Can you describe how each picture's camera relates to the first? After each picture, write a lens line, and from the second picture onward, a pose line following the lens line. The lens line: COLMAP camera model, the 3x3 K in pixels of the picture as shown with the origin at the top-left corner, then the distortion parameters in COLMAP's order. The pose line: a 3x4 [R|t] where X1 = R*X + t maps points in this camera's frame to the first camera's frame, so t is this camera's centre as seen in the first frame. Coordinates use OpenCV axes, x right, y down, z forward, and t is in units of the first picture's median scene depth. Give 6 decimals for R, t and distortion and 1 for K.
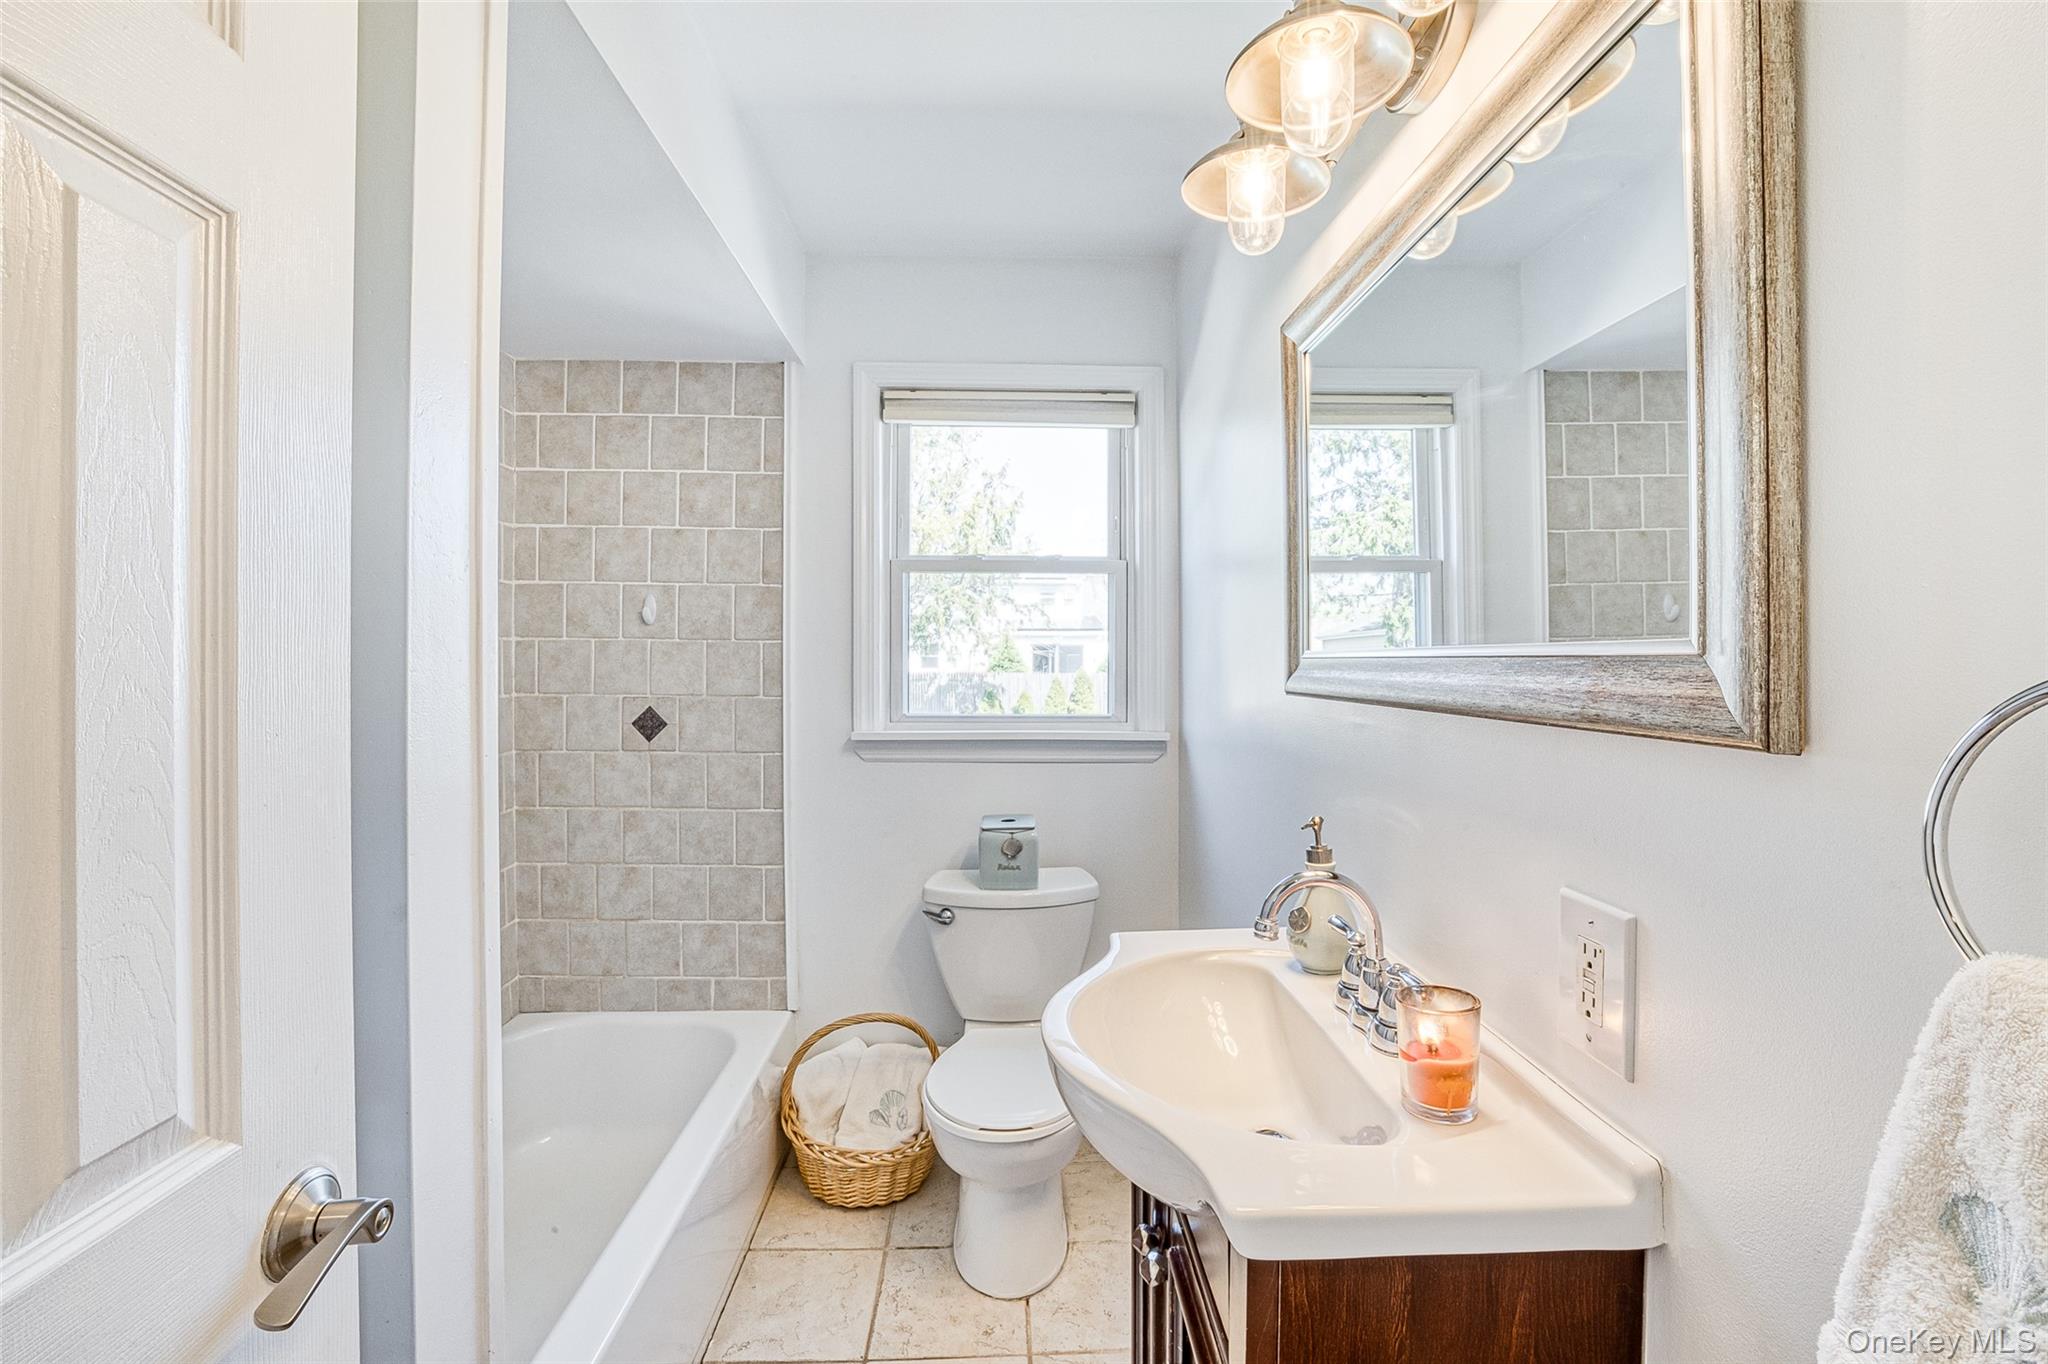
lens RADIAL K [[878.2, 0, 1034.5], [0, 878.2, 663.4], [0, 0, 1]] dist [-0.042478, 0.010317]
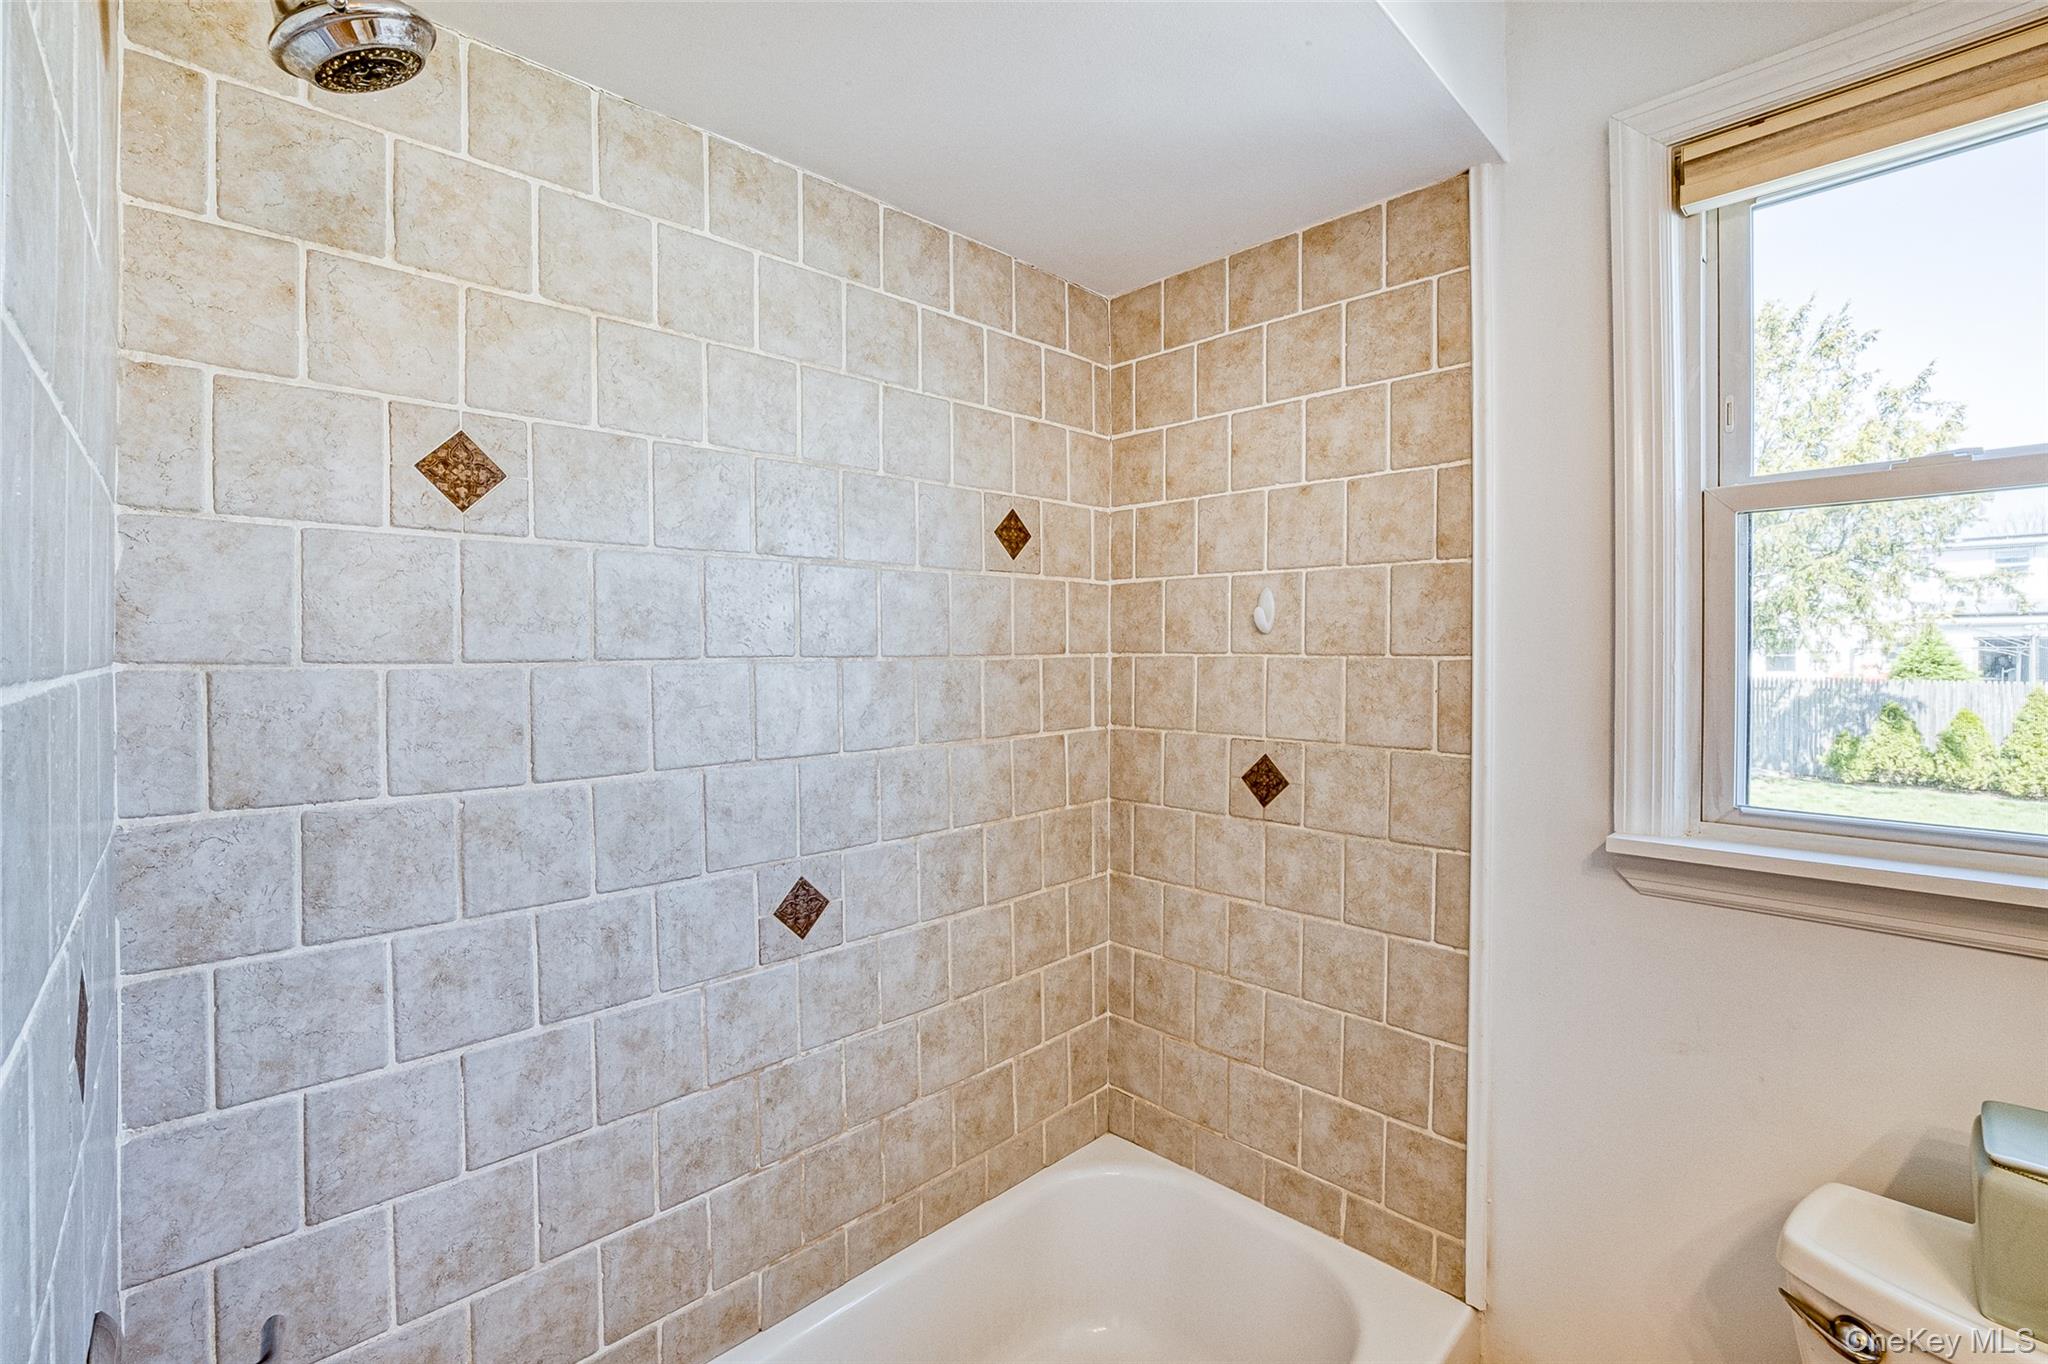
lens RADIAL K [[878.2, 0, 1021.6], [0, 878.2, 667.1], [0, 0, 1]] dist [-0.042478, 0.010317]
pose [[0.664265, 0.006133, -0.747472, -0.060352], [-0.001930, 0.999977, 0.006490, -0.022513], [0.747495, -0.002869, 0.664261, 0.407687]]
